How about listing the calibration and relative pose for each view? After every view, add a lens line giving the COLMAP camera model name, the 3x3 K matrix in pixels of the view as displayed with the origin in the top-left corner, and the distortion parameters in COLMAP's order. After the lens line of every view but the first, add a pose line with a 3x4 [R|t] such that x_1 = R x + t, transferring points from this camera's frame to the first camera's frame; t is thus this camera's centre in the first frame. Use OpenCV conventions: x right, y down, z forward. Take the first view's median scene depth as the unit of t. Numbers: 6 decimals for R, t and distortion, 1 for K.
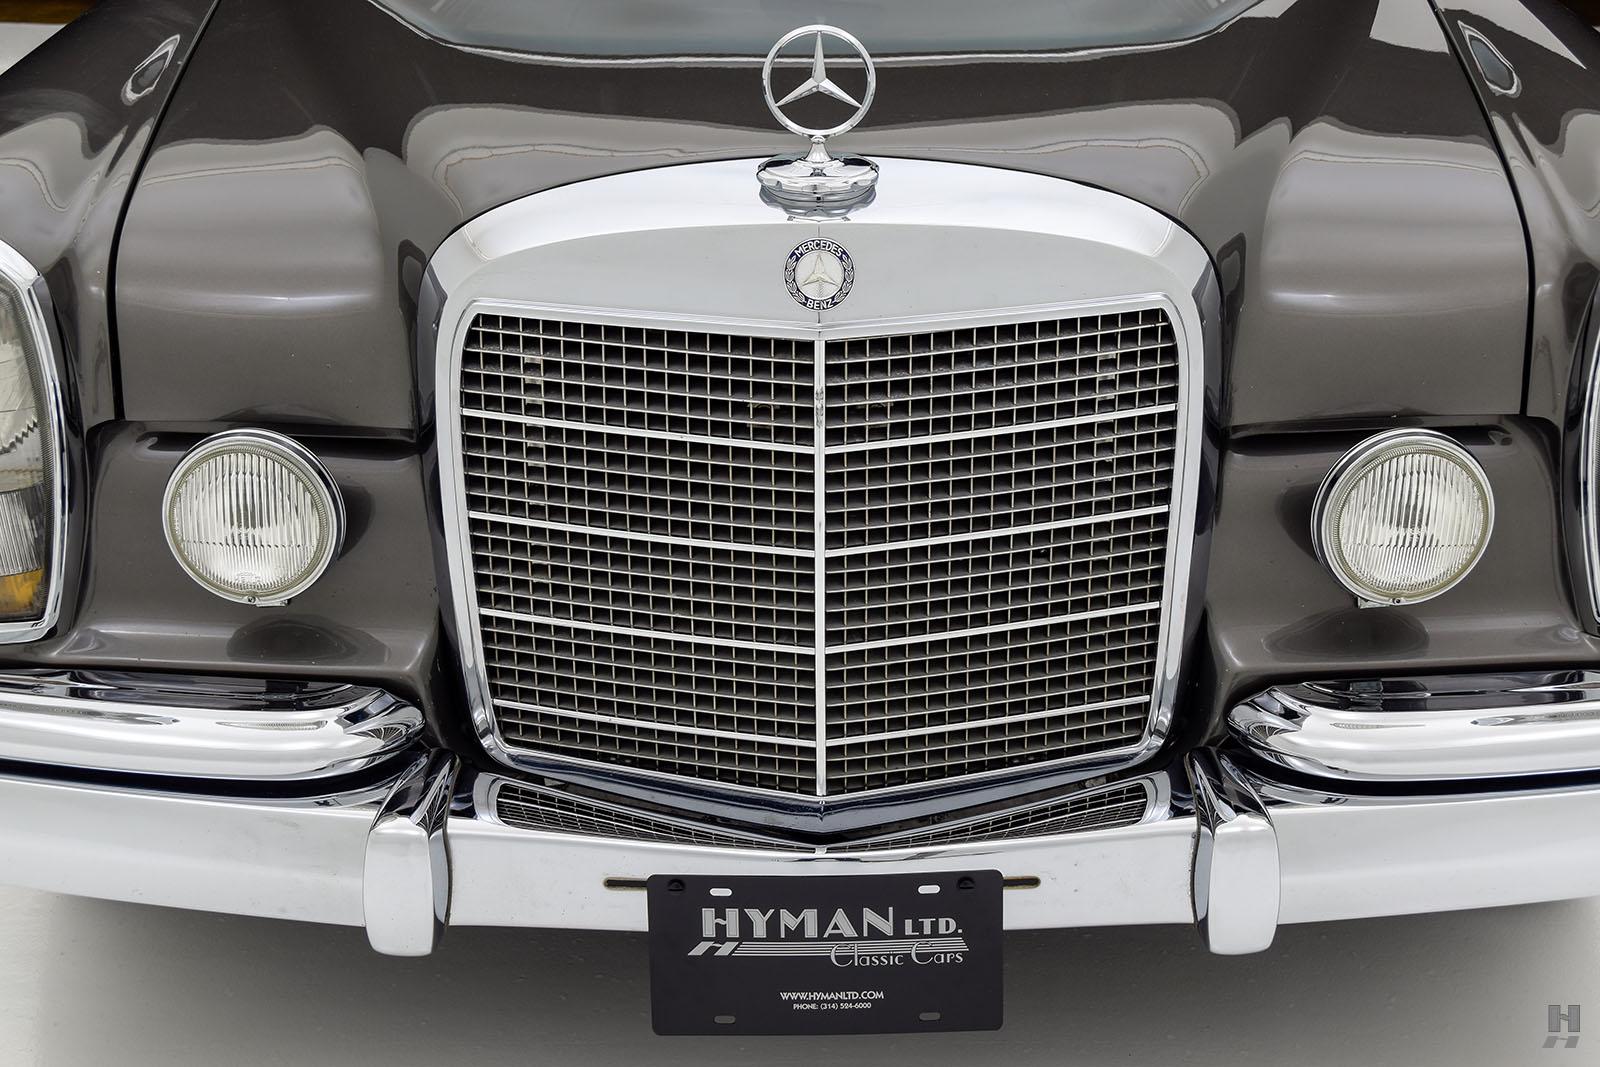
lens RADIAL K [[2478.8, 0, 777.5], [0, 2478.8, 561.0], [0, 0, 1]] dist [0.096239, 0.000000]
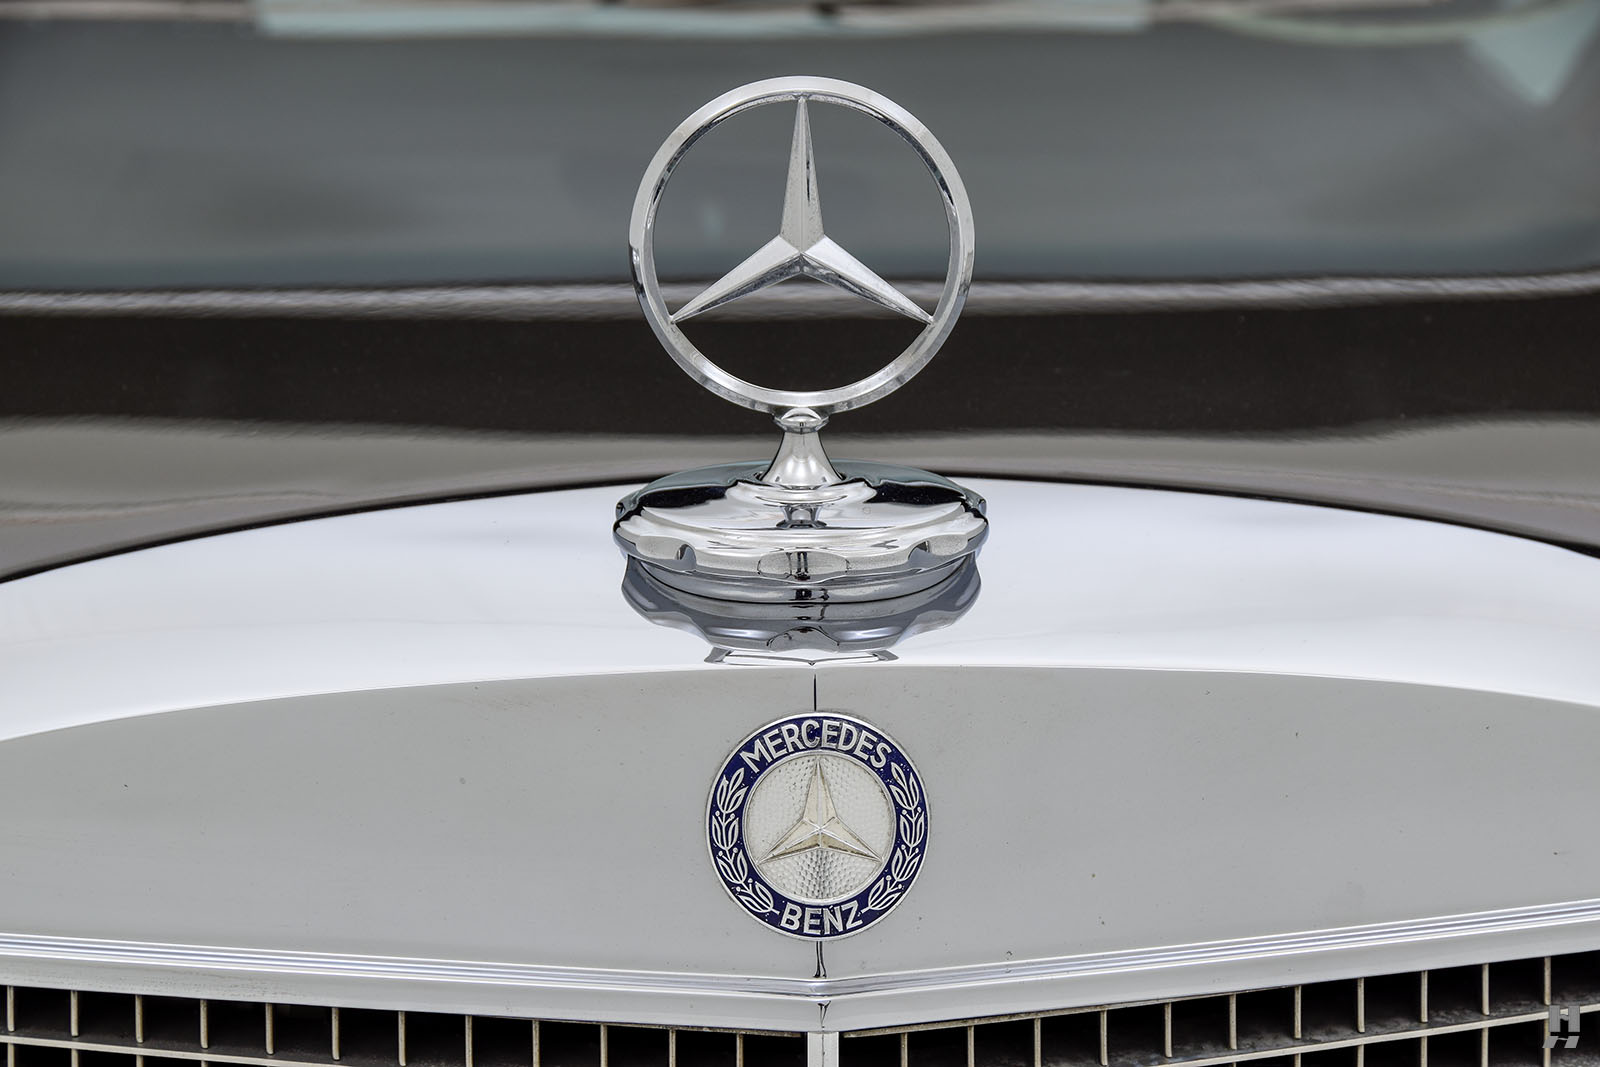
lens RADIAL K [[5400.3, 0, 800.2], [0, 5400.3, 533.3], [0, 0, 1]] dist [-0.099459, 0.000000]
pose [[0.999365, -0.005667, 0.035171, -0.009074], [0.011317, 0.986630, -0.162585, -0.036701], [-0.033780, 0.162880, 0.986068, 0.285415]]
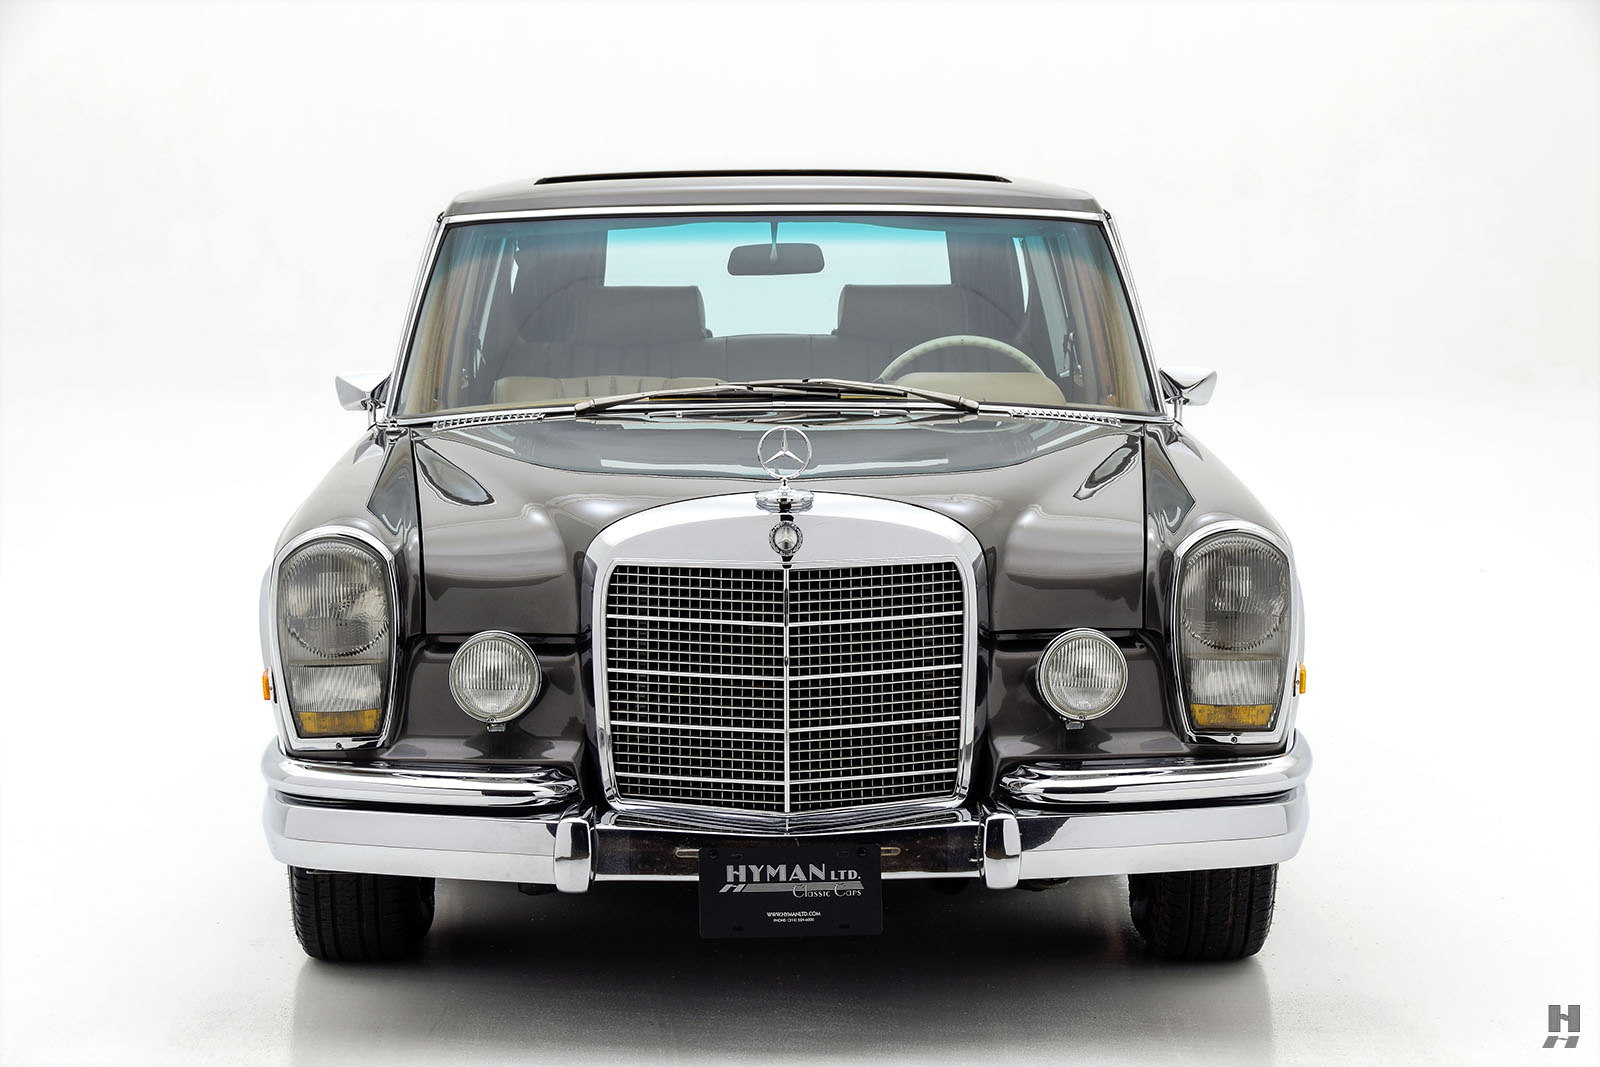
lens RADIAL K [[3582.1, 0, 805.4], [0, 3582.1, 531.4], [0, 0, 1]] dist [-0.394449, 0.000000]
pose [[0.999477, 0.001734, 0.032287, -0.059688], [0.007214, 0.961427, -0.274967, 0.659933], [-0.031518, 0.275056, 0.960911, -1.770079]]
